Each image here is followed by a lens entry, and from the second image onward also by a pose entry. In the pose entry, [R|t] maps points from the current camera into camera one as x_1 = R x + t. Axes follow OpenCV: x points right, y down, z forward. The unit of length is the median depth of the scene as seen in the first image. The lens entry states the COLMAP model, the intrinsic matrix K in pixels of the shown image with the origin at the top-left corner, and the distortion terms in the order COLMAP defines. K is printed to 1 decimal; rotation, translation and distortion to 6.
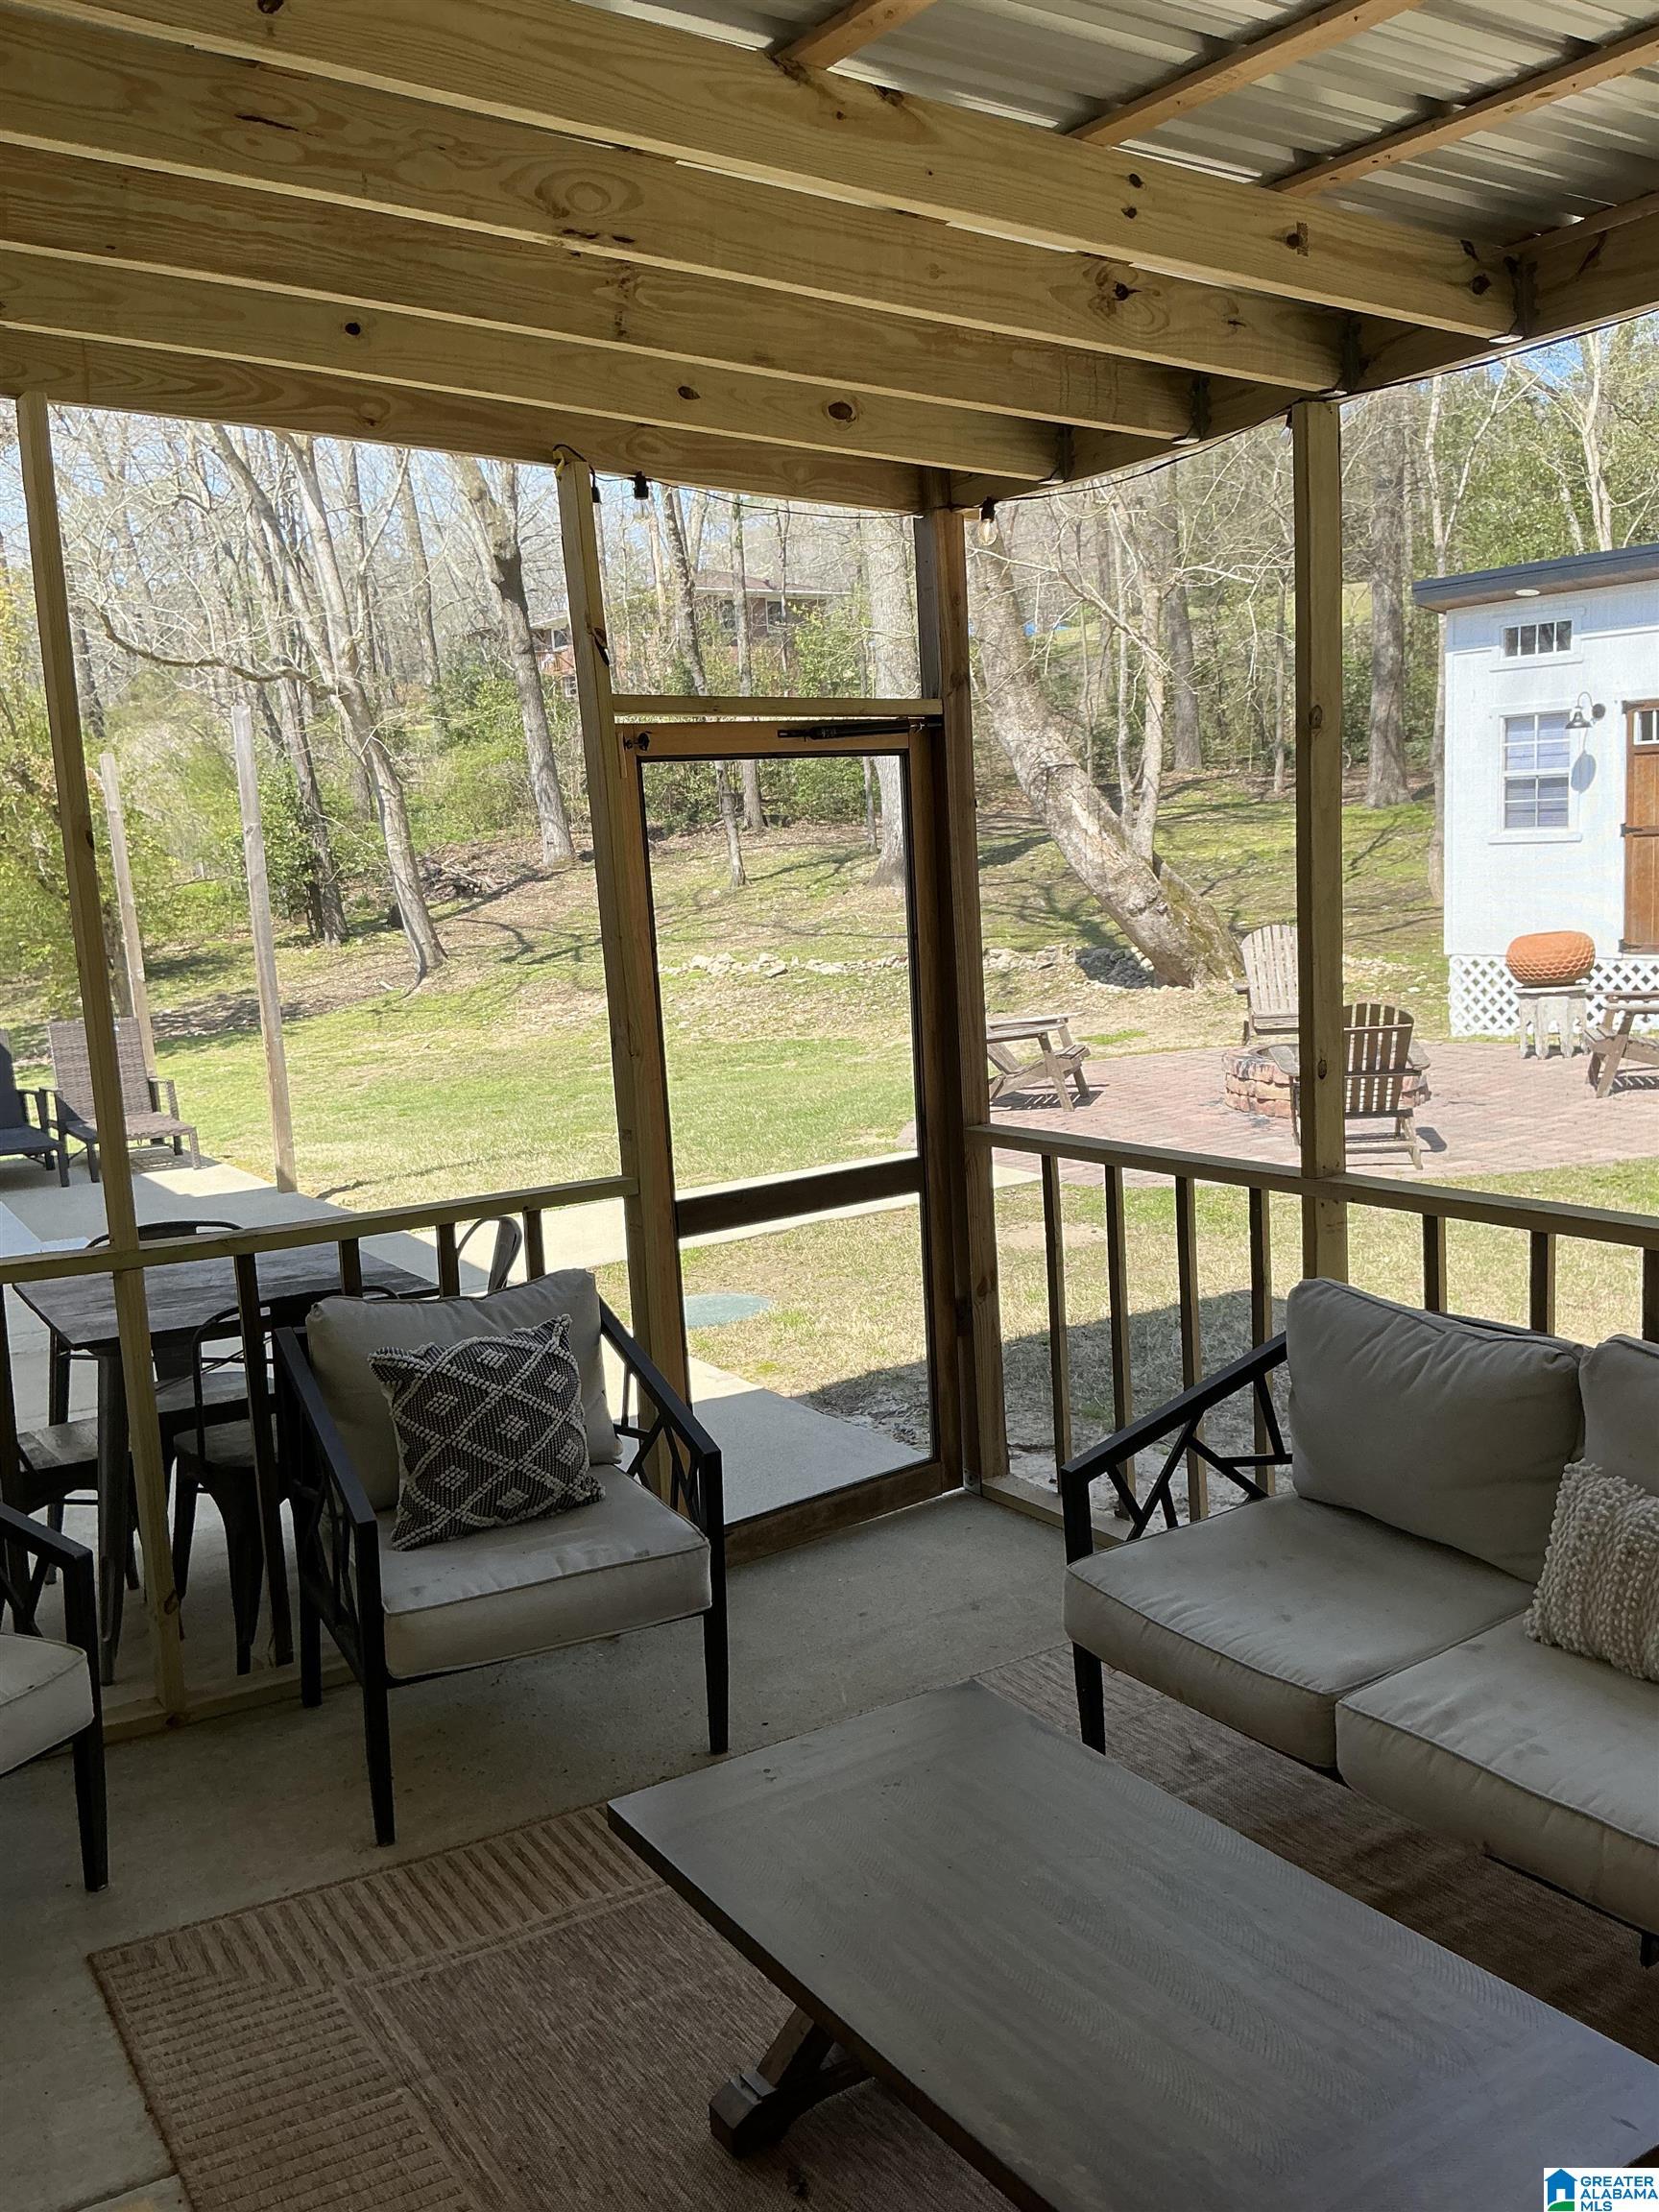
lens RADIAL K [[1831.9, 0, 828.6], [0, 1831.9, 1105.3], [0, 0, 1]] dist [0.048839, -0.023959]
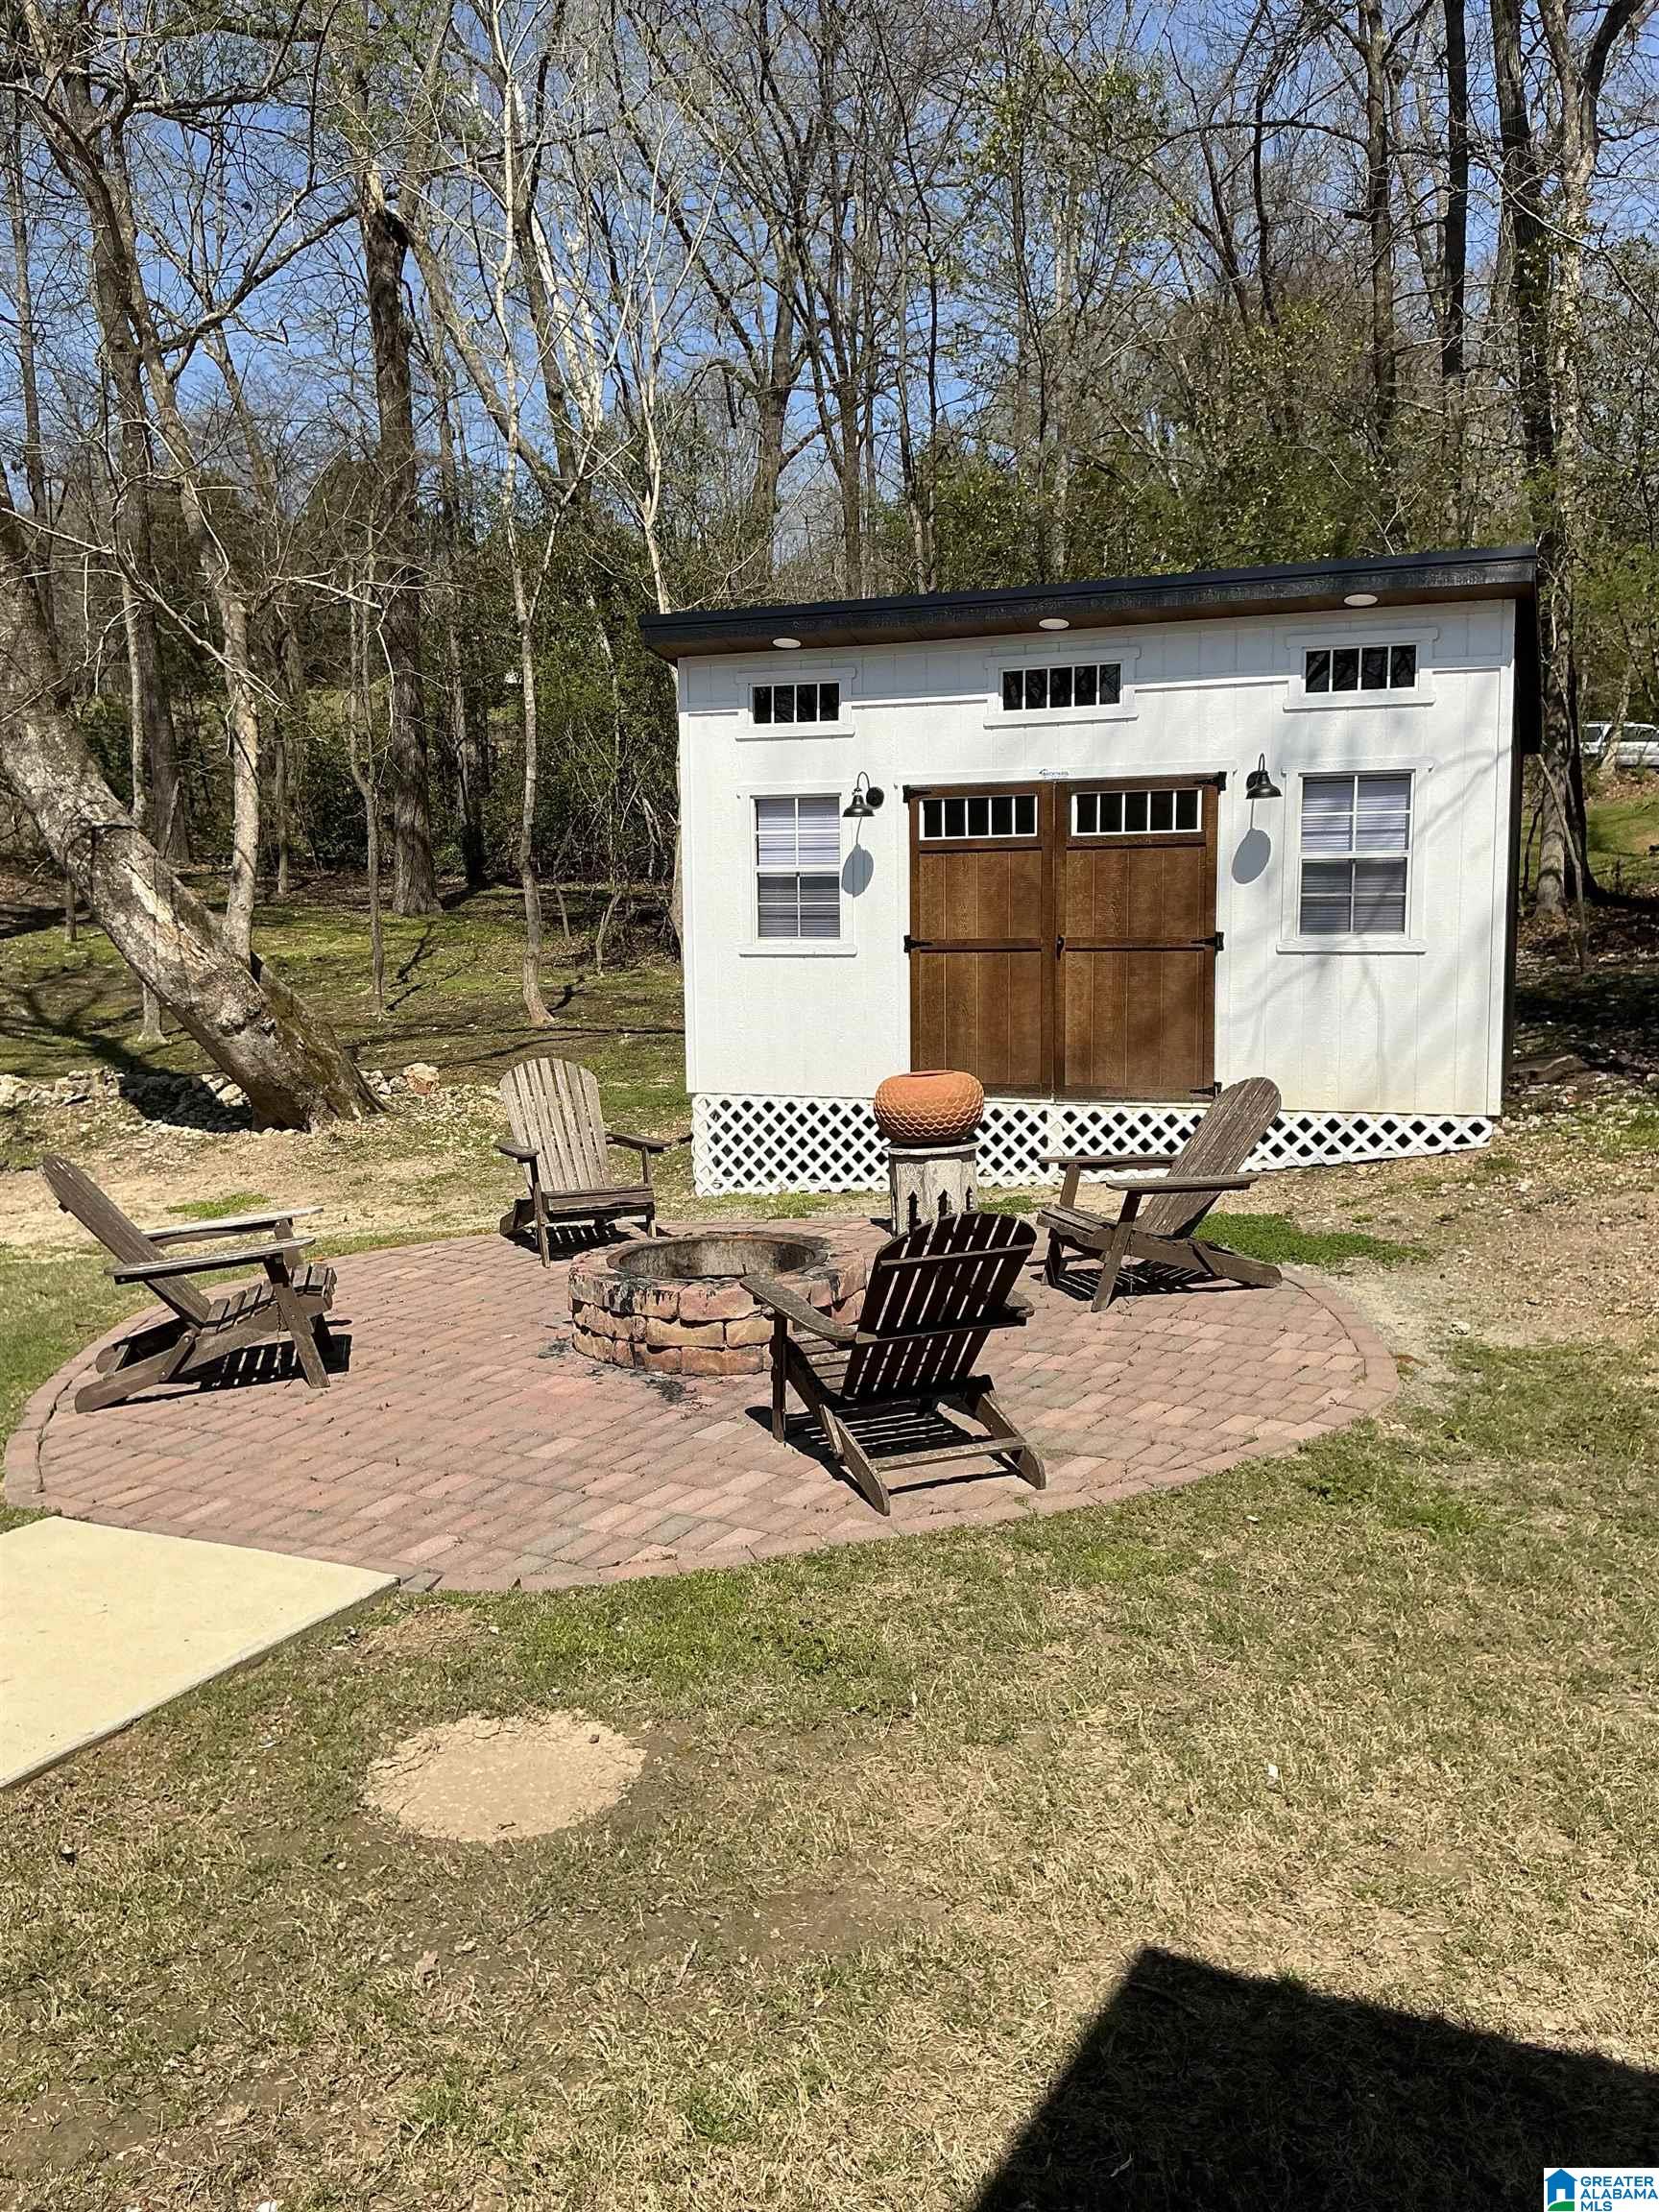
lens RADIAL K [[1831.9, 0, 835.8], [0, 1831.9, 1107.1], [0, 0, 1]] dist [0.048839, -0.023959]
pose [[0.843975, -0.009628, 0.536295, -0.030964], [0.041633, 0.997998, -0.047601, -0.036252], [-0.534764, 0.062502, 0.842687, 0.310355]]
